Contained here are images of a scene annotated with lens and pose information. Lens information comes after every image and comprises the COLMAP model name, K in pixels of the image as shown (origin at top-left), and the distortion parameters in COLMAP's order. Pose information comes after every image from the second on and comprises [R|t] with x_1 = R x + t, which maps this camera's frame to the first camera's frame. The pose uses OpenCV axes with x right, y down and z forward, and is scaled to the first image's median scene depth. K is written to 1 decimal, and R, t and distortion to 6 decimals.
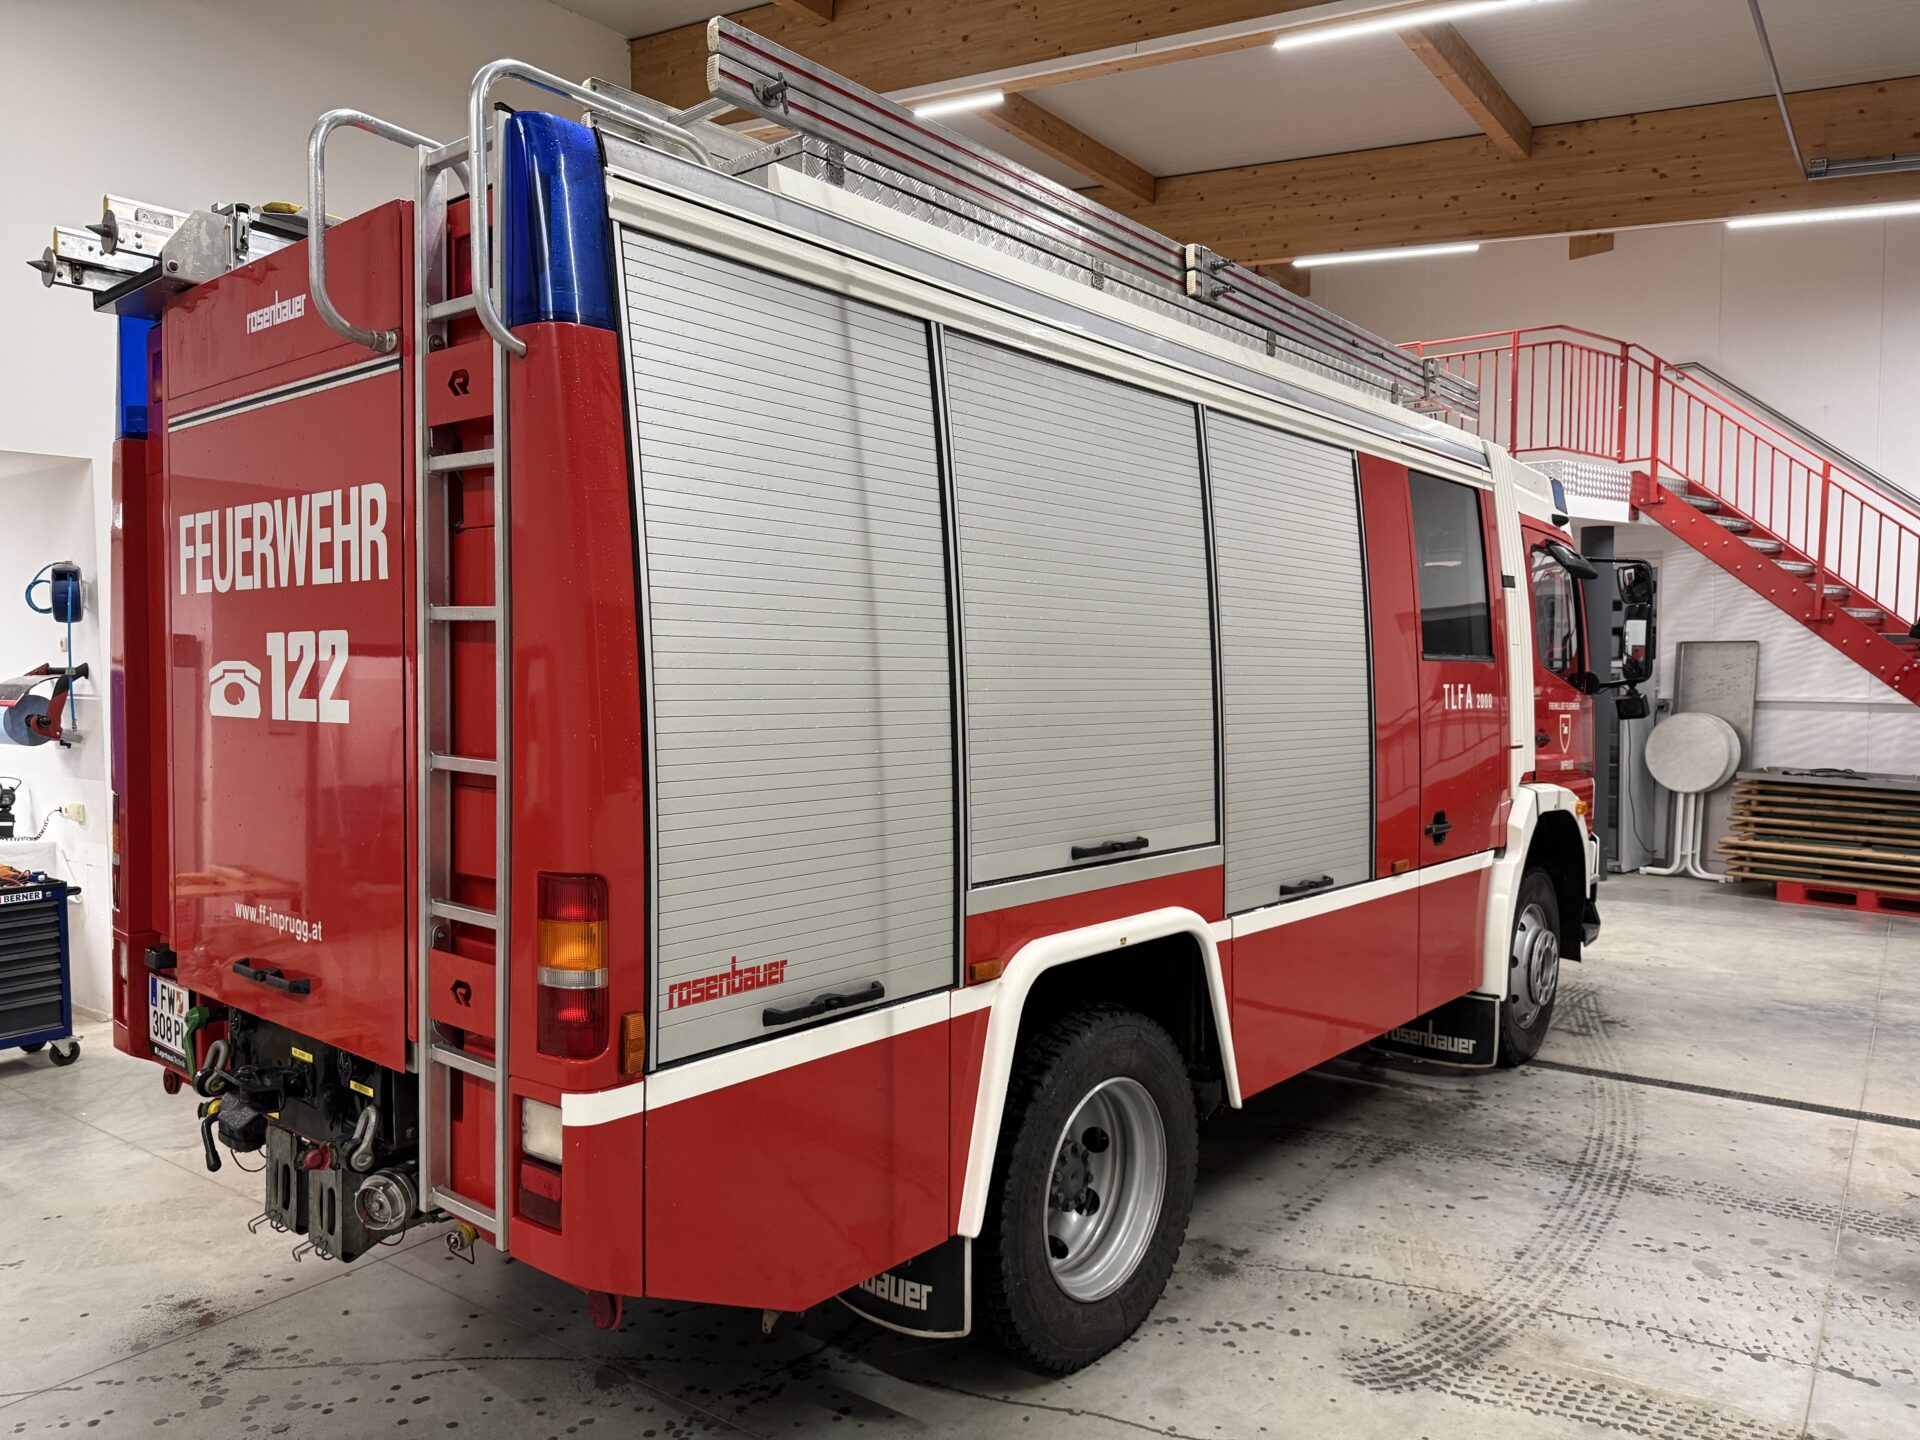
lens RADIAL K [[1365.3, 0, 951.0], [0, 1365.3, 726.6], [0, 0, 1]] dist [0.010295, -0.016676]
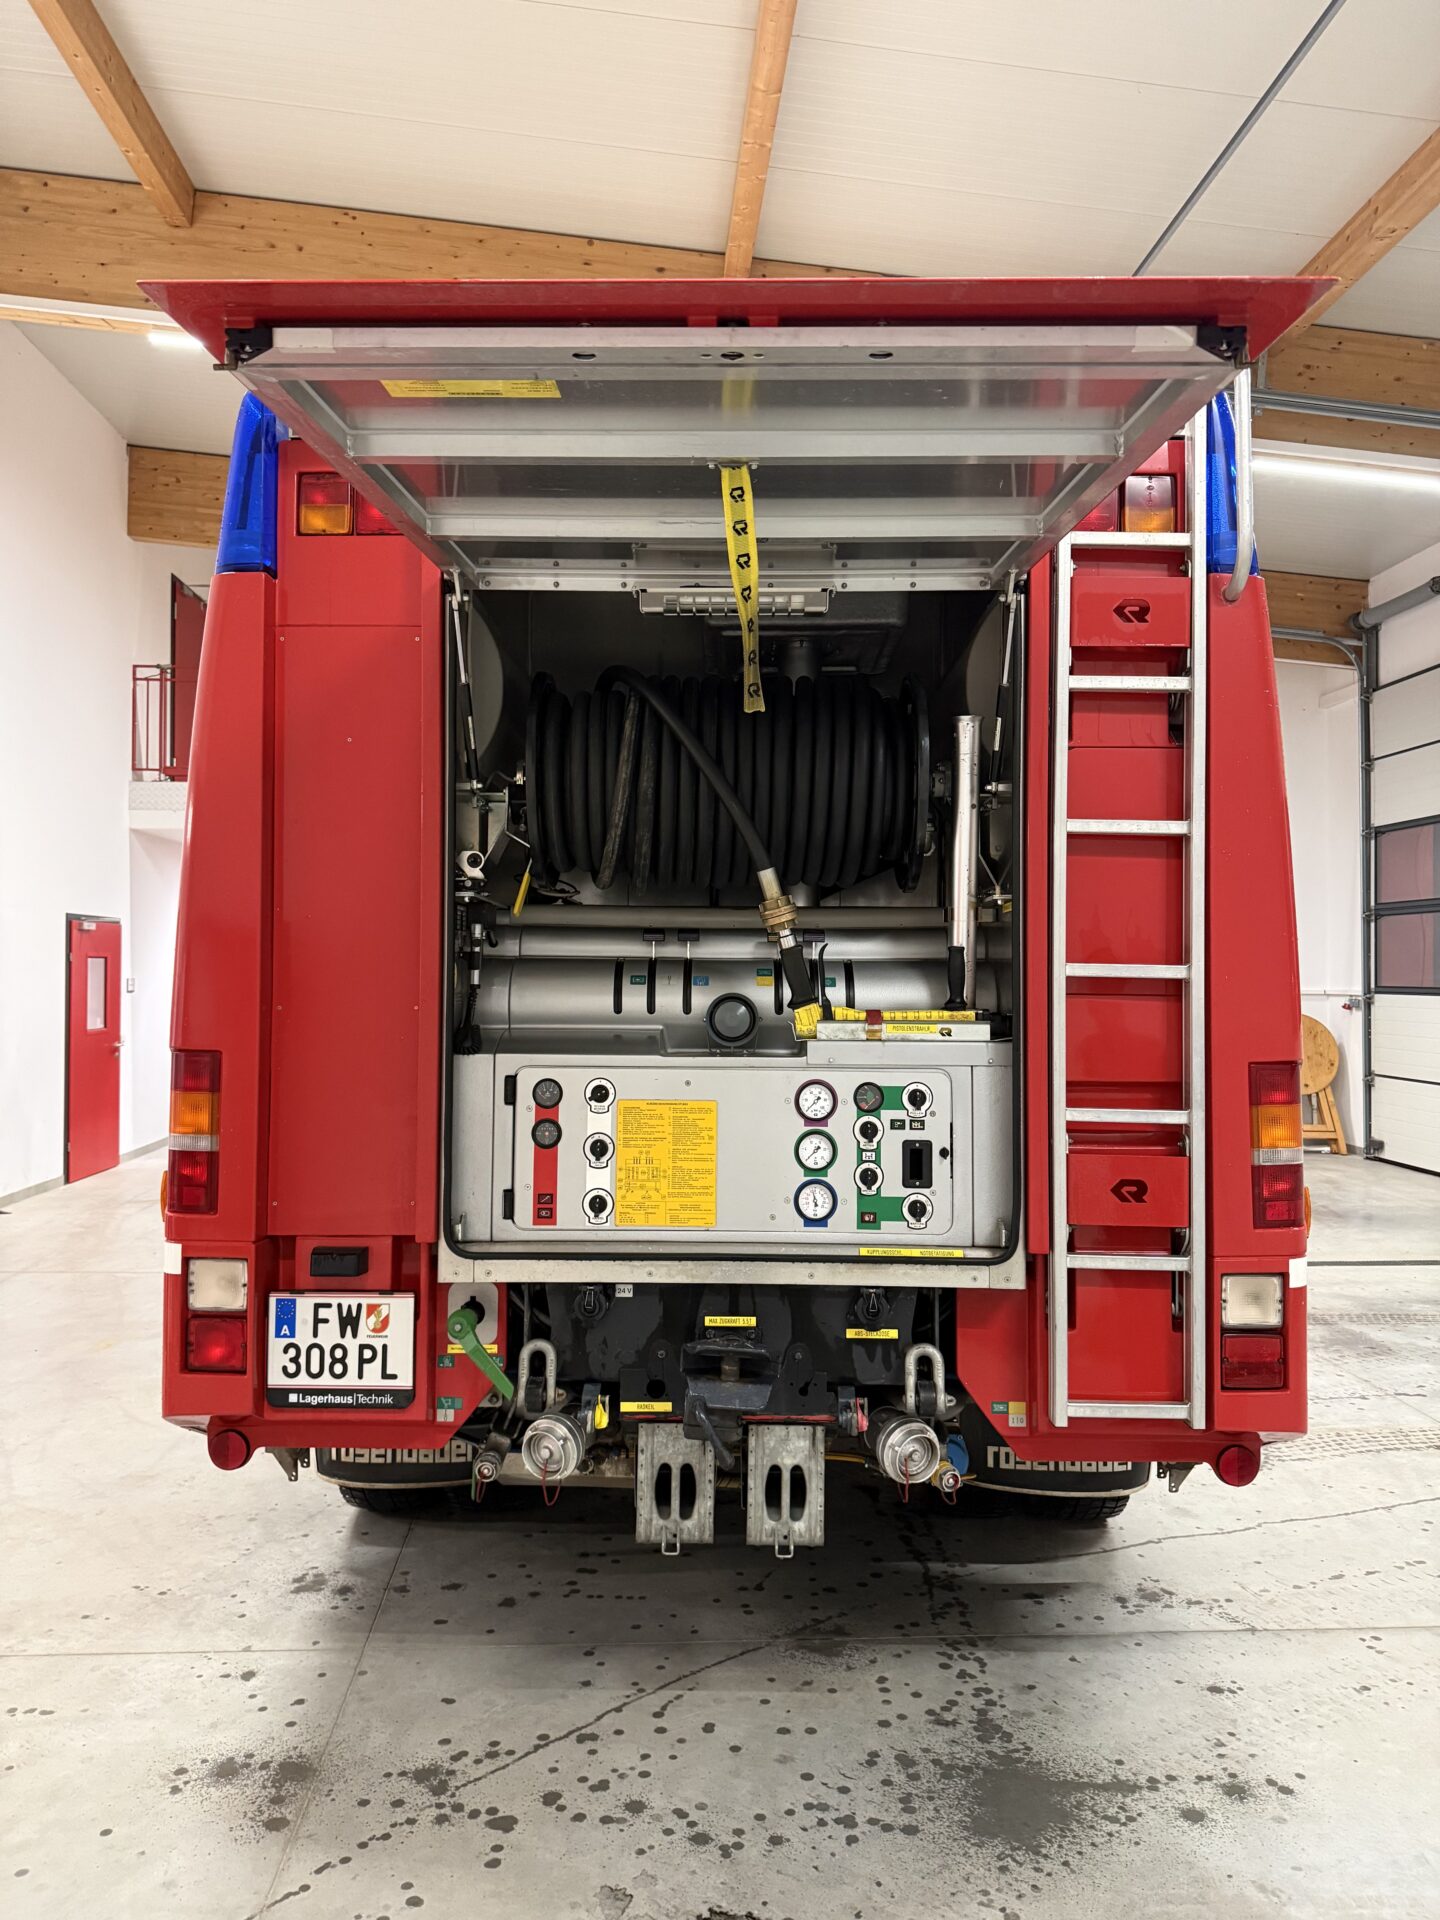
lens RADIAL K [[1370.9, 0, 720.2], [0, 1370.9, 955.0], [0, 0, 1]] dist [0.001142, -0.002661]
pose [[0.769527, 0.013508, 0.638472, -0.903906], [0.026819, 0.998211, -0.053442, 0.046016], [-0.638051, 0.058248, 0.767788, 0.283320]]
